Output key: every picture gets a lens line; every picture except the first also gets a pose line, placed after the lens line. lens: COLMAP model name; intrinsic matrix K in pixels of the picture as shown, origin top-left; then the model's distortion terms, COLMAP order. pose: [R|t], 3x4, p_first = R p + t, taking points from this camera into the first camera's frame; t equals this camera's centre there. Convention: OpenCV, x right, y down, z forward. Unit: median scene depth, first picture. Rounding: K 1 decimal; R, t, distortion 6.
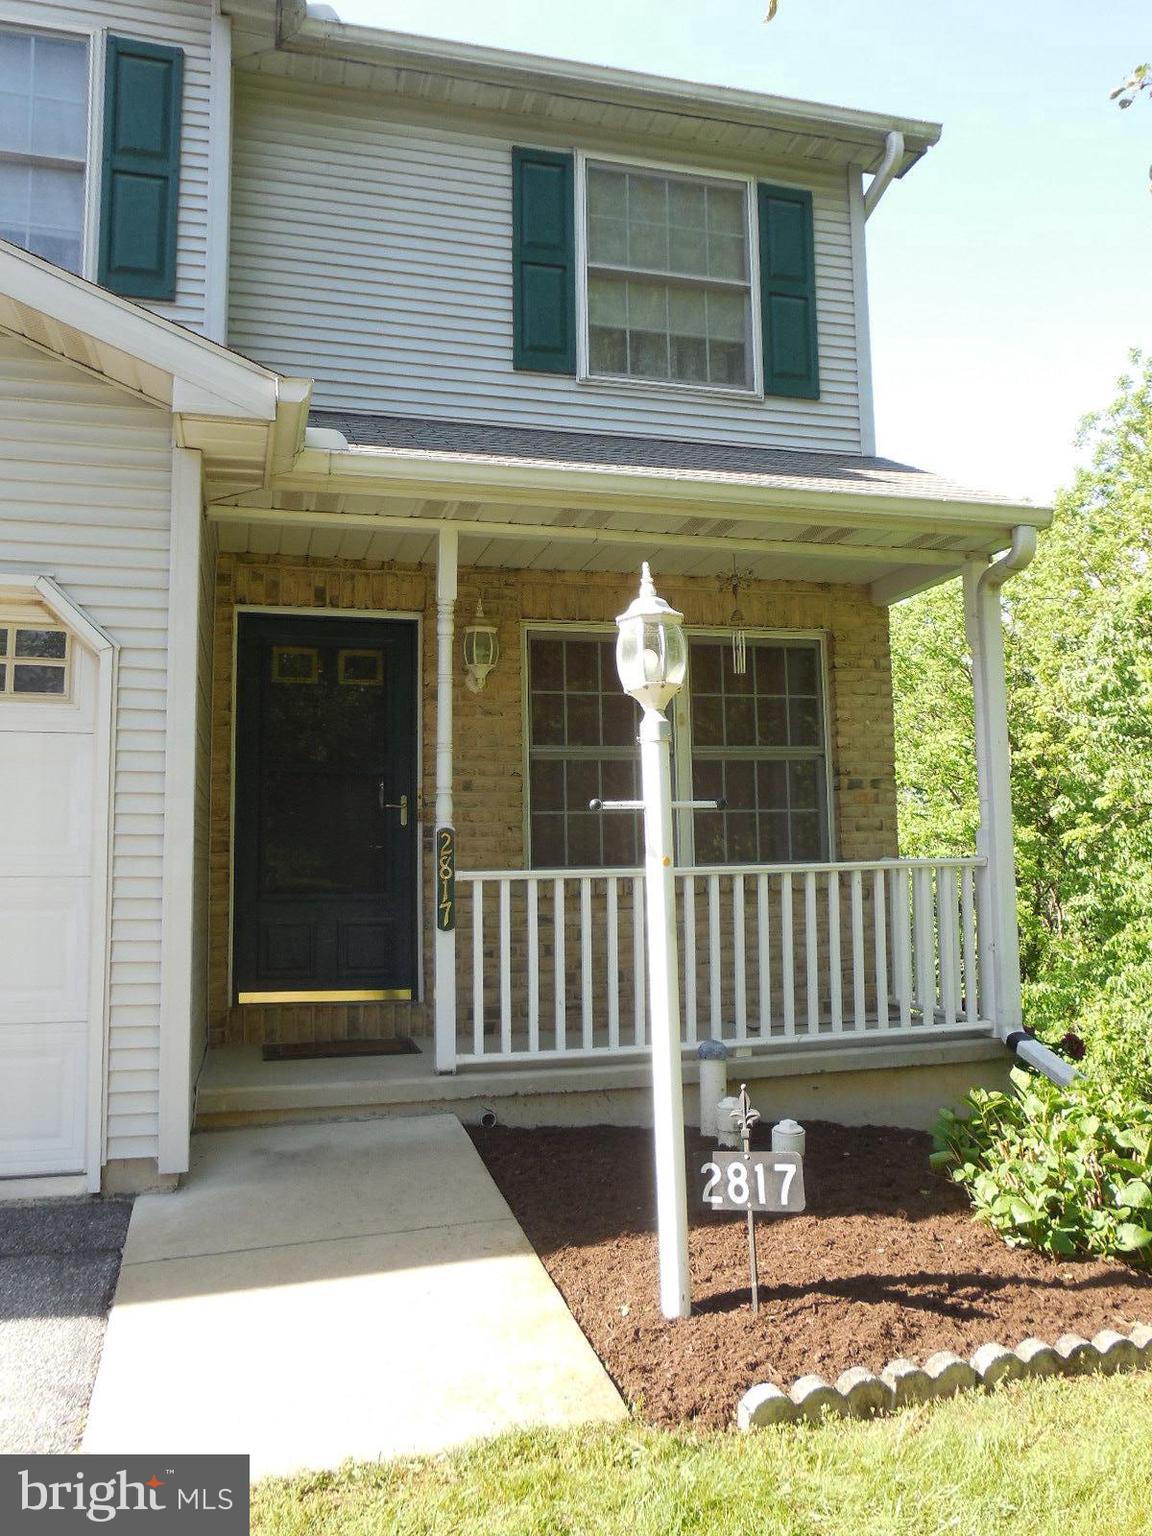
lens RADIAL K [[1176.4, 0, 608.5], [0, 1176.4, 751.6], [0, 0, 1]] dist [-0.054669, 0.060024]
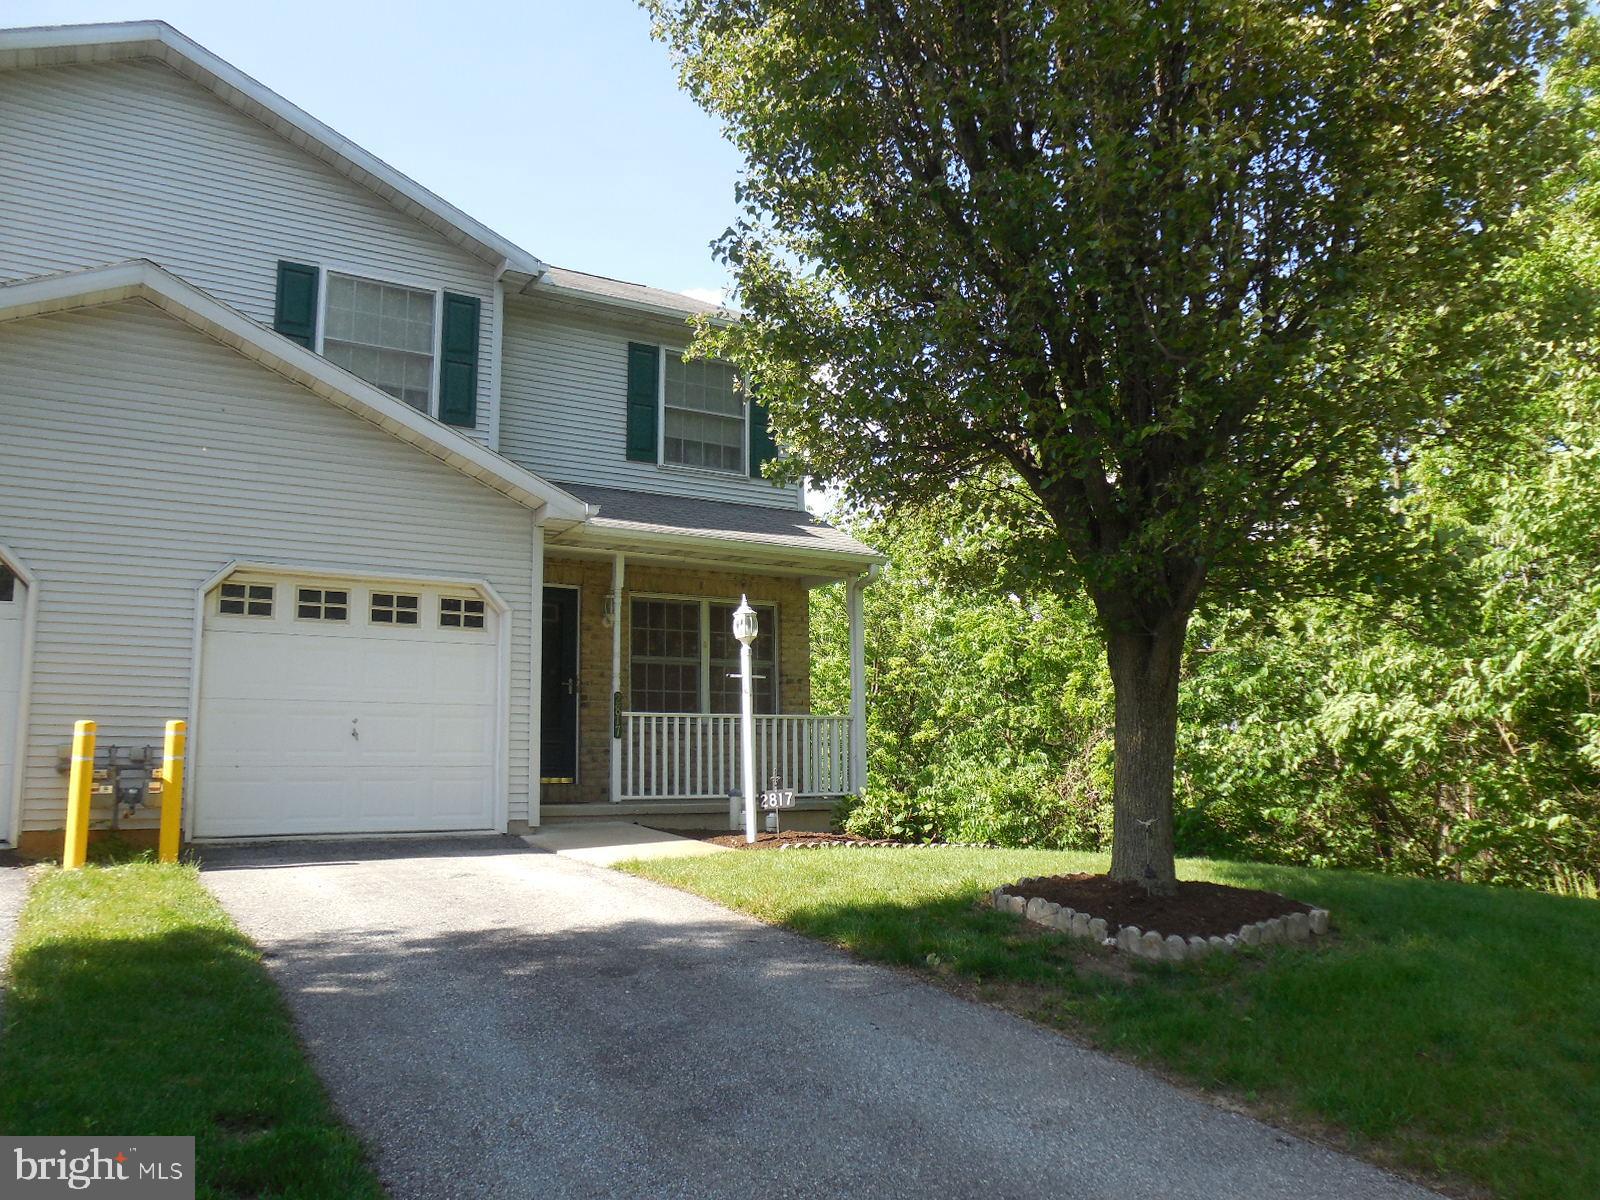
lens RADIAL K [[1156.9, 0, 769.0], [0, 1156.9, 623.4], [0, 0, 1]] dist [0.002342, 0.047575]
pose [[0.972094, 0.040973, 0.230984, -0.294743], [-0.032020, 0.998588, -0.042381, 0.016059], [-0.232394, 0.033802, 0.972034, -0.936890]]
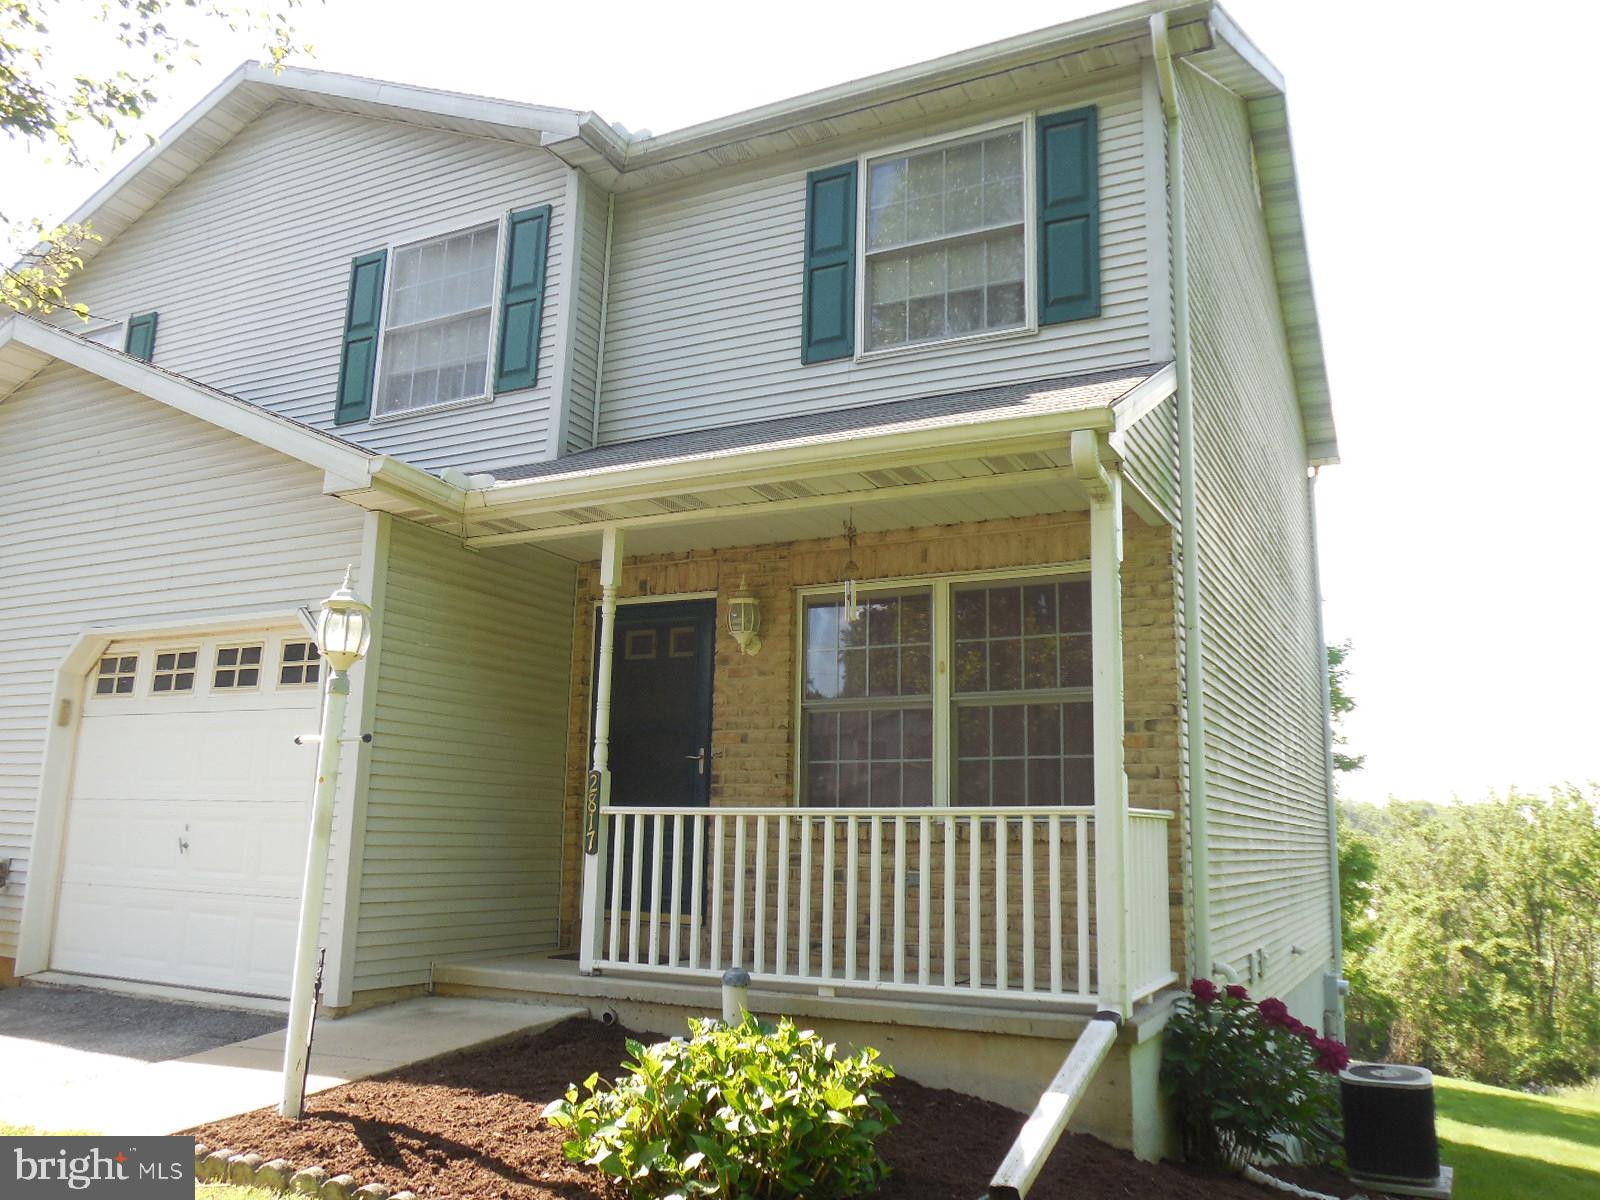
lens RADIAL K [[1238.2, 0, 855.0], [0, 1238.2, 601.9], [0, 0, 1]] dist [-0.077940, 0.063047]
pose [[0.750443, -0.097358, -0.653725, 0.741508], [0.034865, 0.993545, -0.107944, 0.030181], [0.660015, 0.058214, 0.748993, 0.164802]]
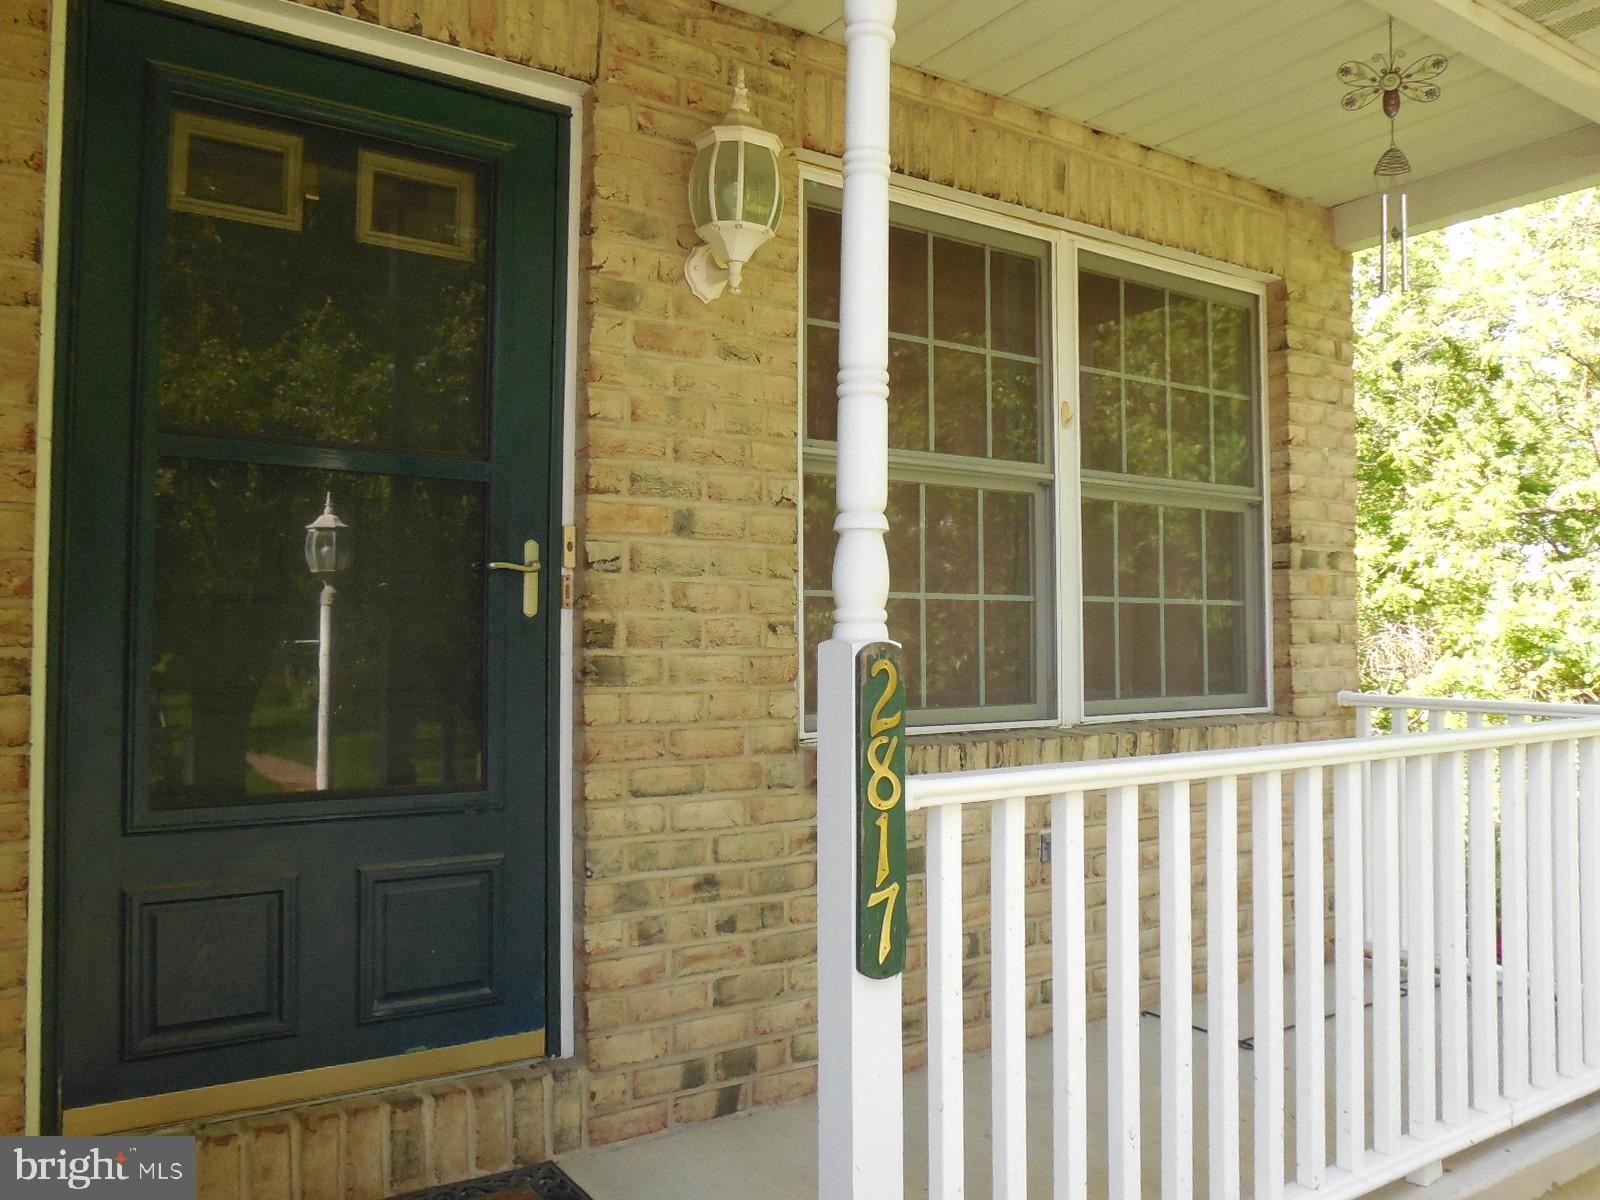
lens RADIAL K [[1238.2, 0, 855.0], [0, 1238.2, 601.9], [0, 0, 1]] dist [-0.077940, 0.063047]
pose [[0.947171, 0.029259, 0.319390, -0.197152], [-0.047921, 0.997562, 0.050728, 0.031131], [-0.317127, -0.063353, 0.946265, 0.558845]]
